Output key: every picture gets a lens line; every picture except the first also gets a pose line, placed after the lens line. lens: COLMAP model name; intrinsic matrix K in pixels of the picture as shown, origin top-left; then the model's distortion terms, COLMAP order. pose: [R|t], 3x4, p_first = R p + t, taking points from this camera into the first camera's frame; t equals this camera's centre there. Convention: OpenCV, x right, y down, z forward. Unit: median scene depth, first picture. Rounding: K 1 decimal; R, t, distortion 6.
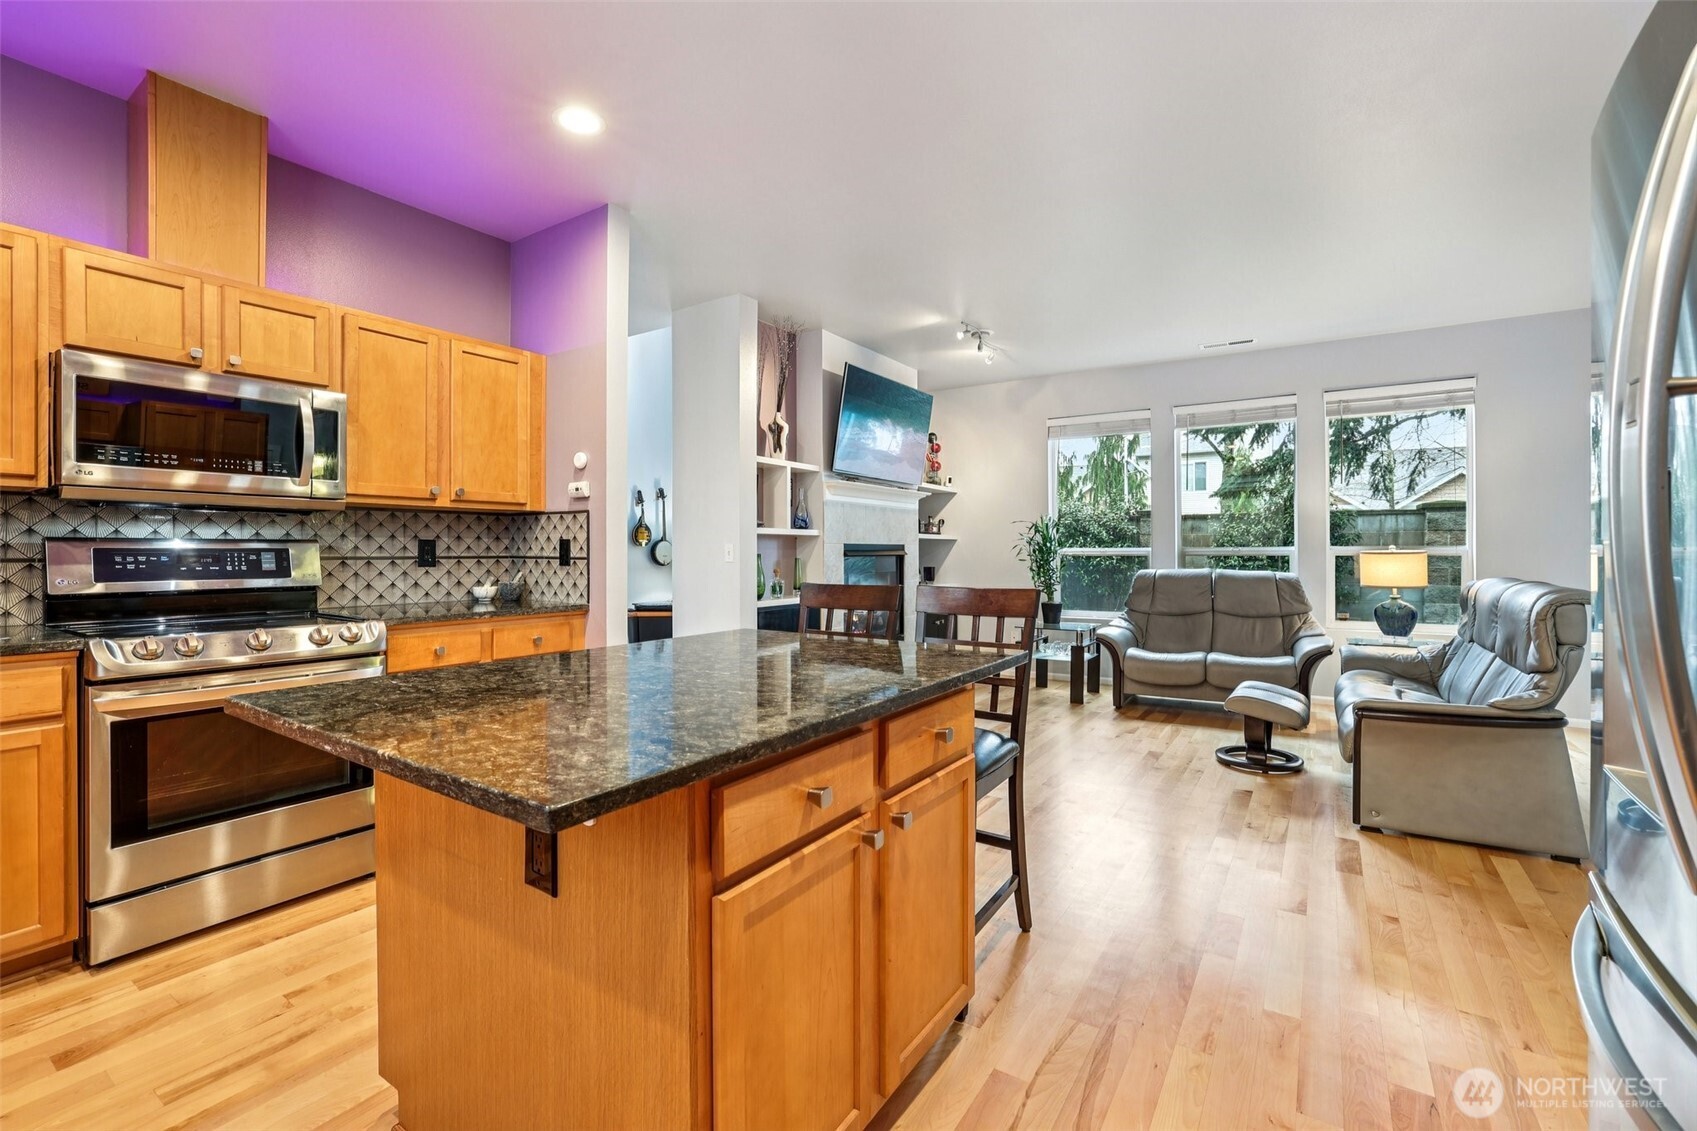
lens RADIAL K [[724.1, 0, 846.9], [0, 724.1, 555.4], [0, 0, 1]] dist [-0.001489, 0.000518]
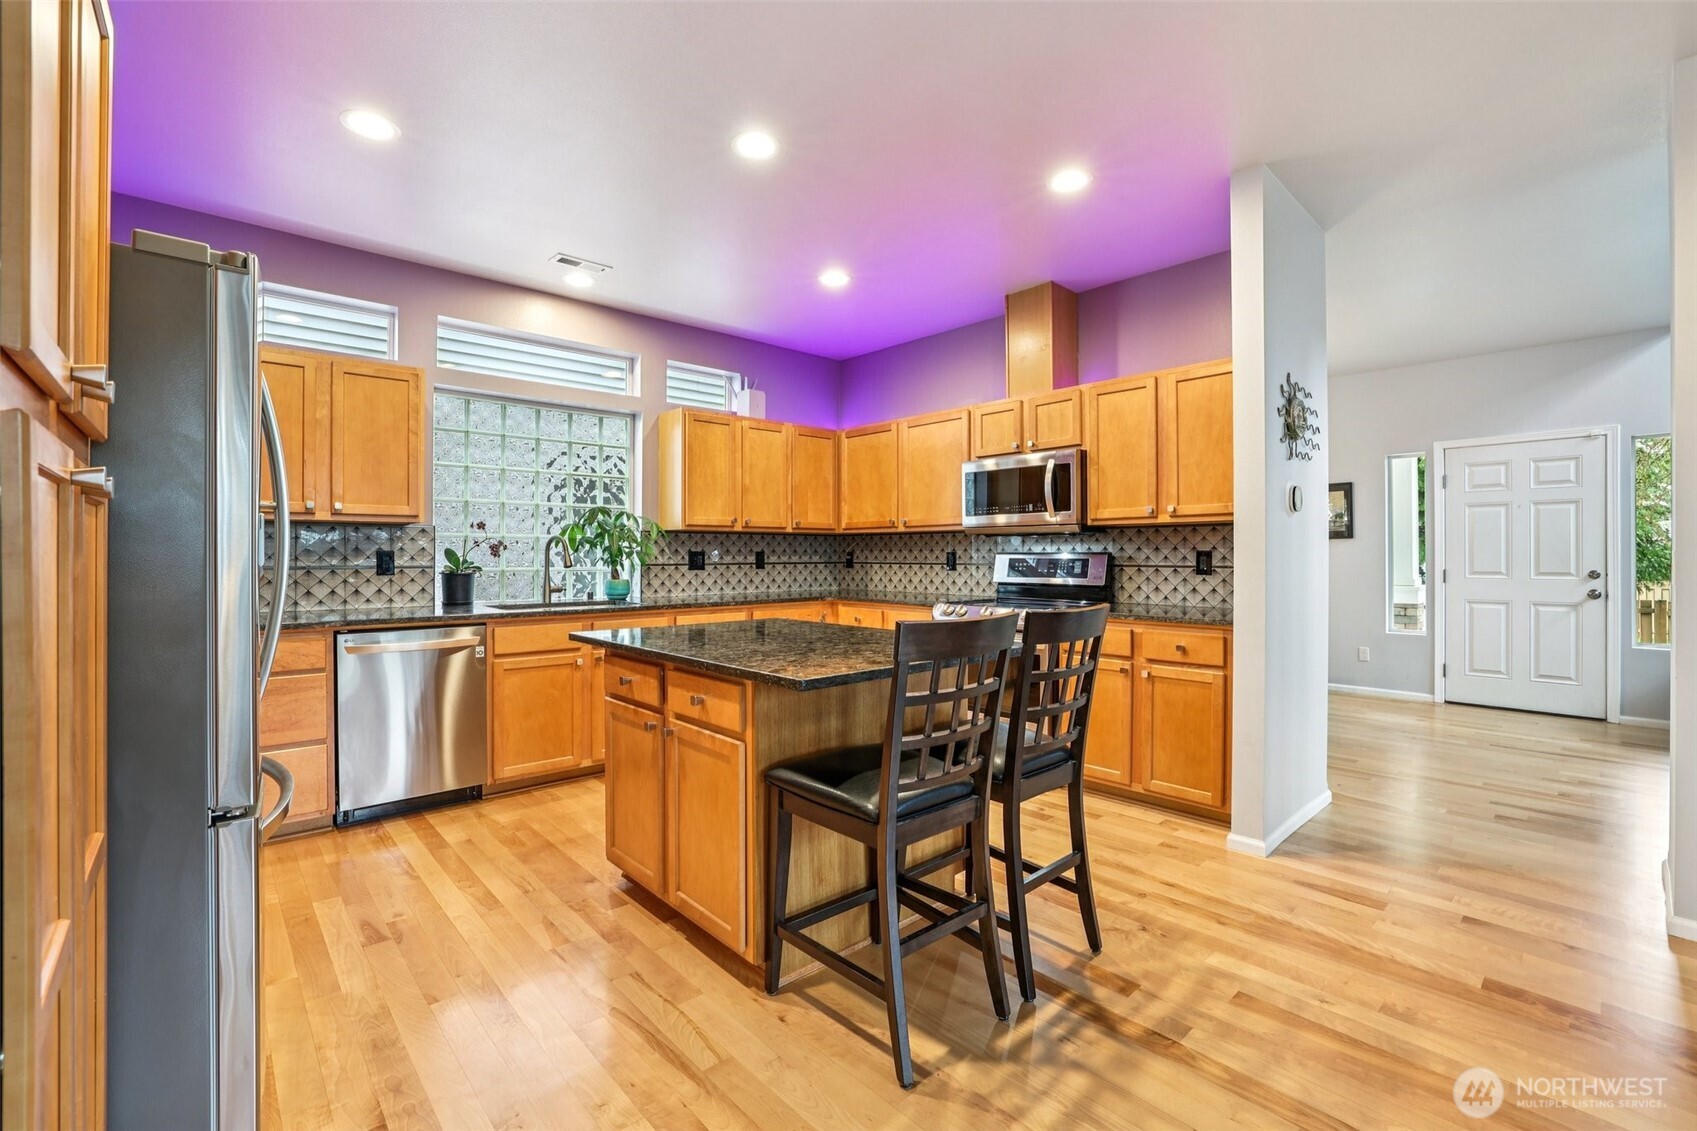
lens RADIAL K [[724.1, 0, 846.9], [0, 724.1, 555.4], [0, 0, 1]] dist [-0.001489, 0.000518]
pose [[-0.221283, -0.007669, -0.975180, 0.715604], [-0.010015, 0.999934, -0.005592, -0.002911], [0.975158, 0.008529, -0.221345, 0.811426]]
